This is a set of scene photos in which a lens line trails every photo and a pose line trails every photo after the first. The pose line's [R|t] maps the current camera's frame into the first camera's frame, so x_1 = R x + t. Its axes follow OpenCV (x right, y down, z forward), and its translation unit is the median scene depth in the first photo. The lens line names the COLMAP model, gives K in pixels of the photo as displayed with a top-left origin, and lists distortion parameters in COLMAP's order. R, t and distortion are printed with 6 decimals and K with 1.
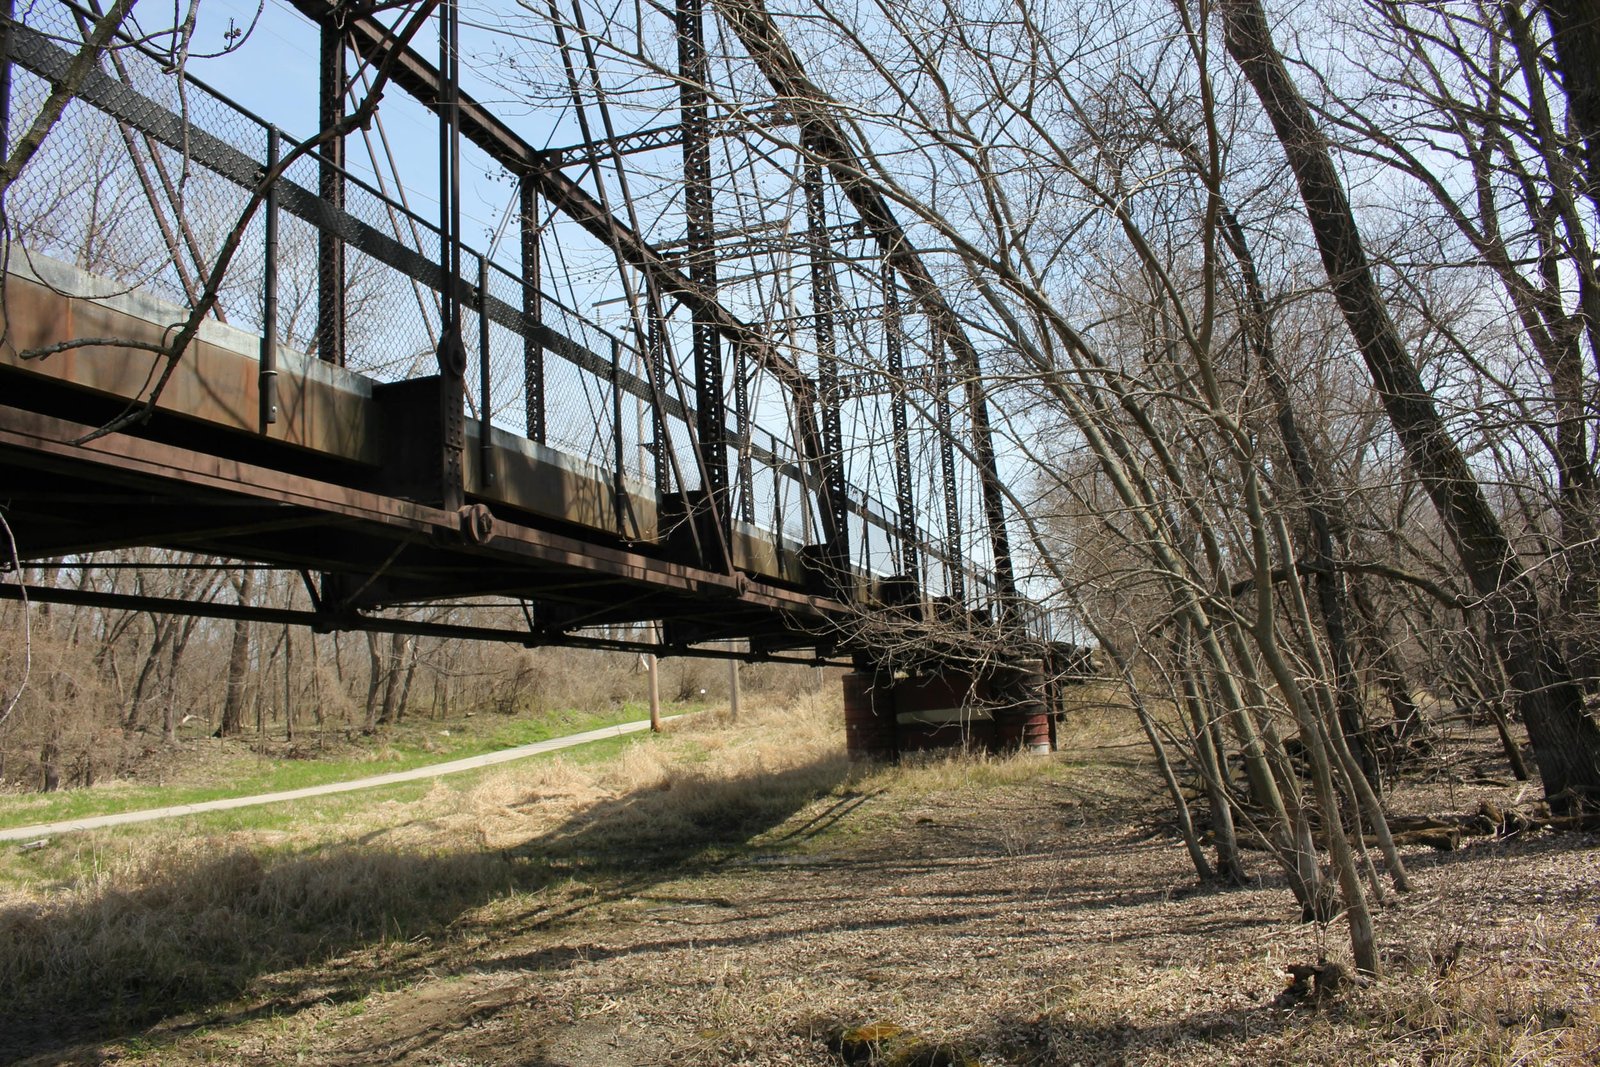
lens RADIAL K [[1319.0, 0, 788.6], [0, 1319.0, 534.8], [0, 0, 1]] dist [-0.164971, 0.137912]
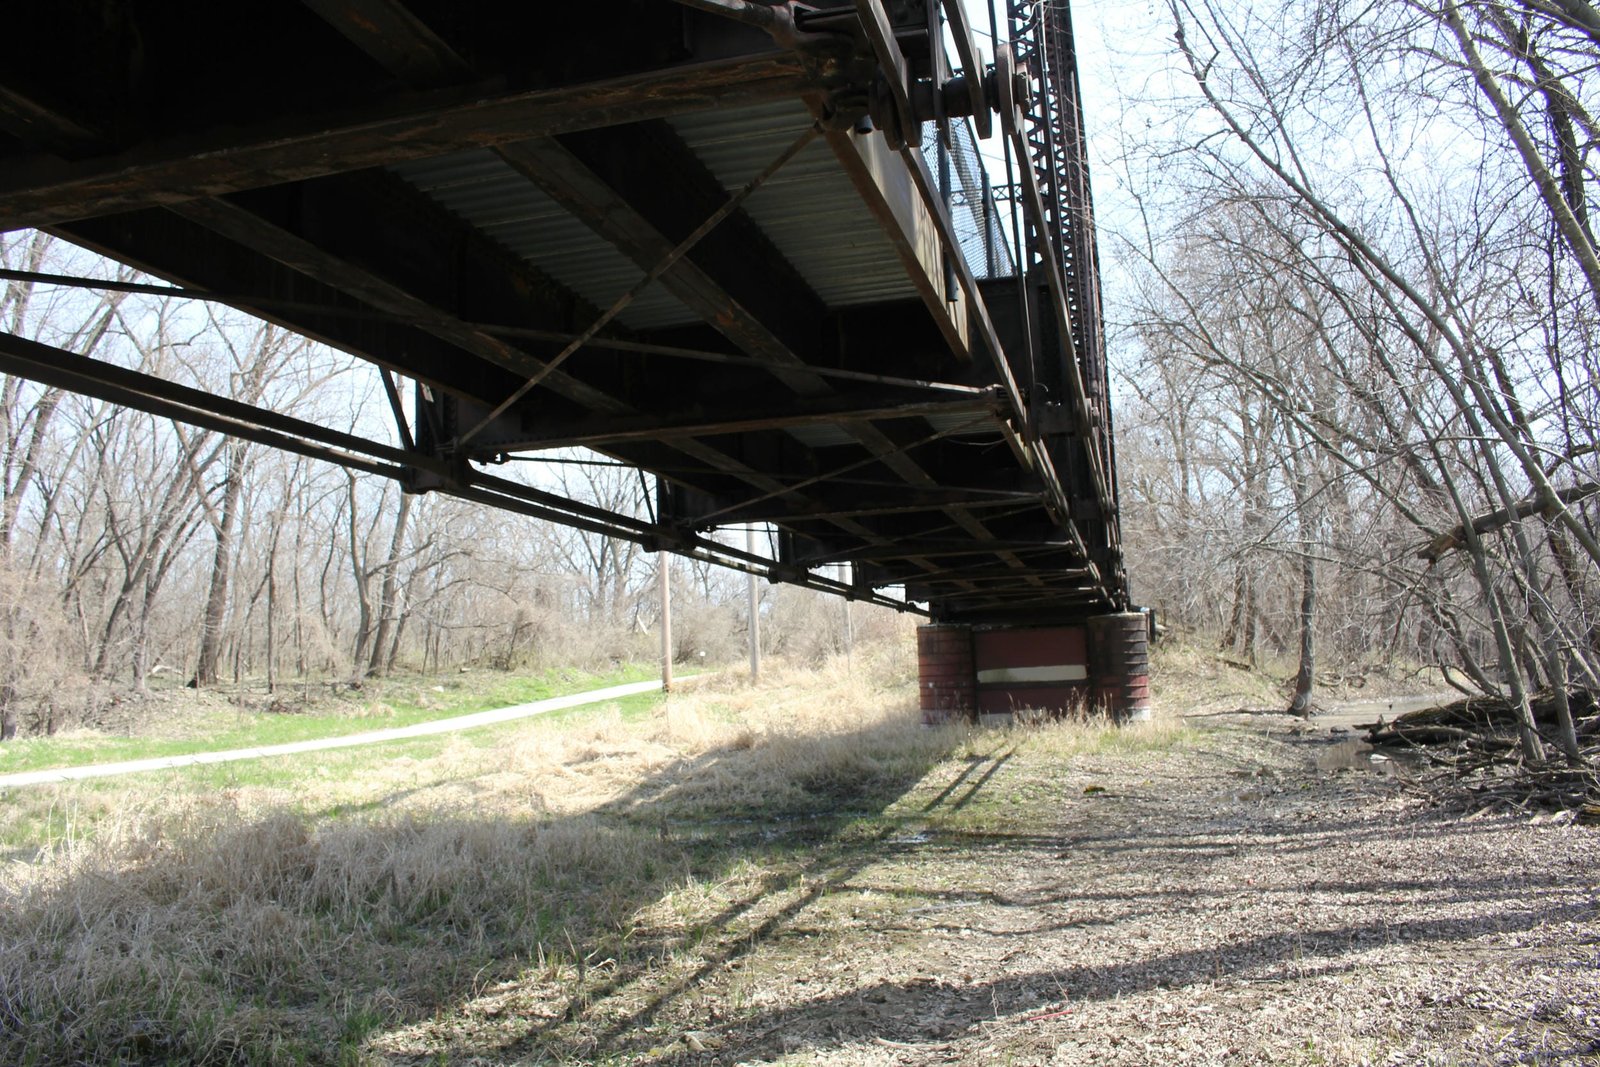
lens RADIAL K [[1319.0, 0, 788.6], [0, 1319.0, 534.8], [0, 0, 1]] dist [-0.164971, 0.137912]
pose [[0.999376, 0.026423, 0.023426, -0.063906], [-0.026899, 0.999433, 0.020244, 0.027782], [-0.022877, -0.020862, 0.999521, 0.112017]]
